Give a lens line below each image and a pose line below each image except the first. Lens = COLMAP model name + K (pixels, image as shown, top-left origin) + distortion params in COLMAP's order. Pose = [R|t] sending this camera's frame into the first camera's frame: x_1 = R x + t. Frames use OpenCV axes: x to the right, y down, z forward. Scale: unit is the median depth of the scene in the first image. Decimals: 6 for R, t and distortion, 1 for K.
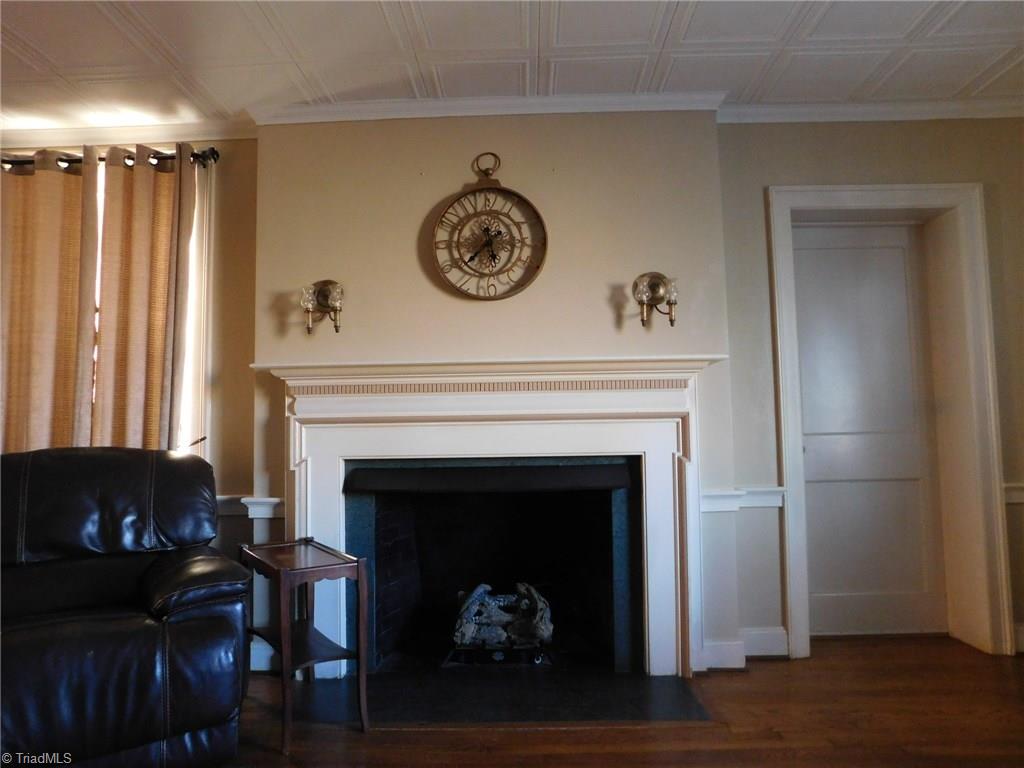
lens RADIAL K [[674.9, 0, 512.0], [0, 674.9, 384.0], [0, 0, 1]] dist [-0.067252, 0.060008]
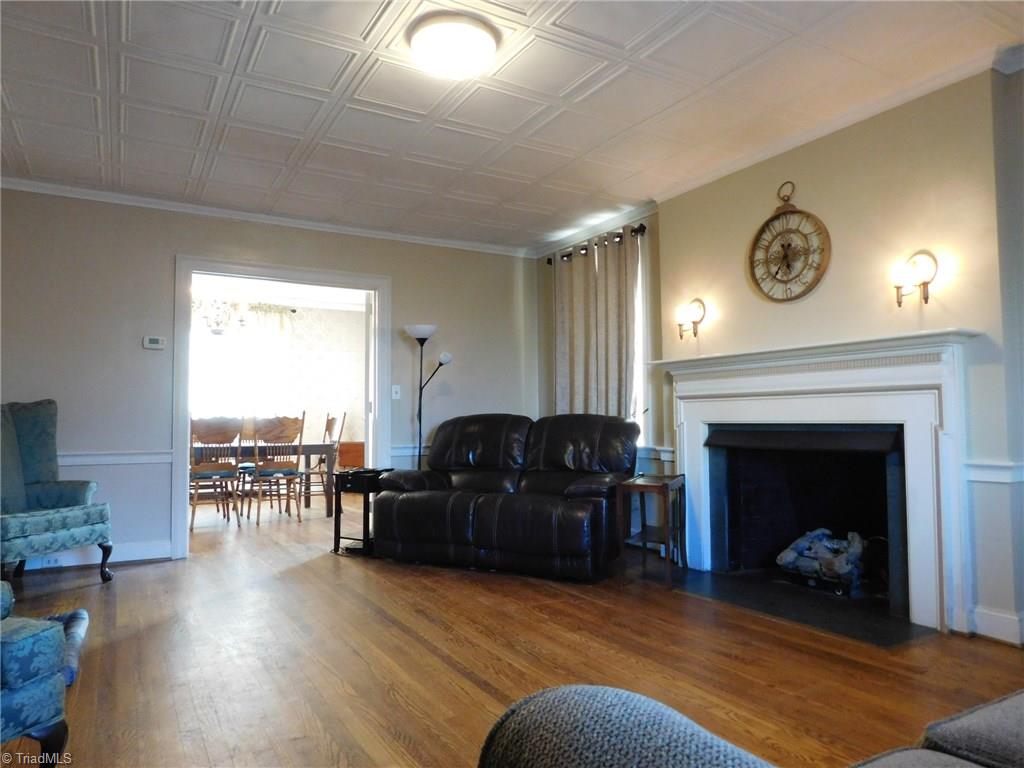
lens RADIAL K [[674.9, 0, 512.0], [0, 674.9, 384.0], [0, 0, 1]] dist [-0.067252, 0.060008]
pose [[0.535896, -0.029652, -0.843763, 0.743964], [0.062775, 0.998016, 0.004797, -0.006797], [0.841947, -0.055538, 0.536694, -0.126630]]
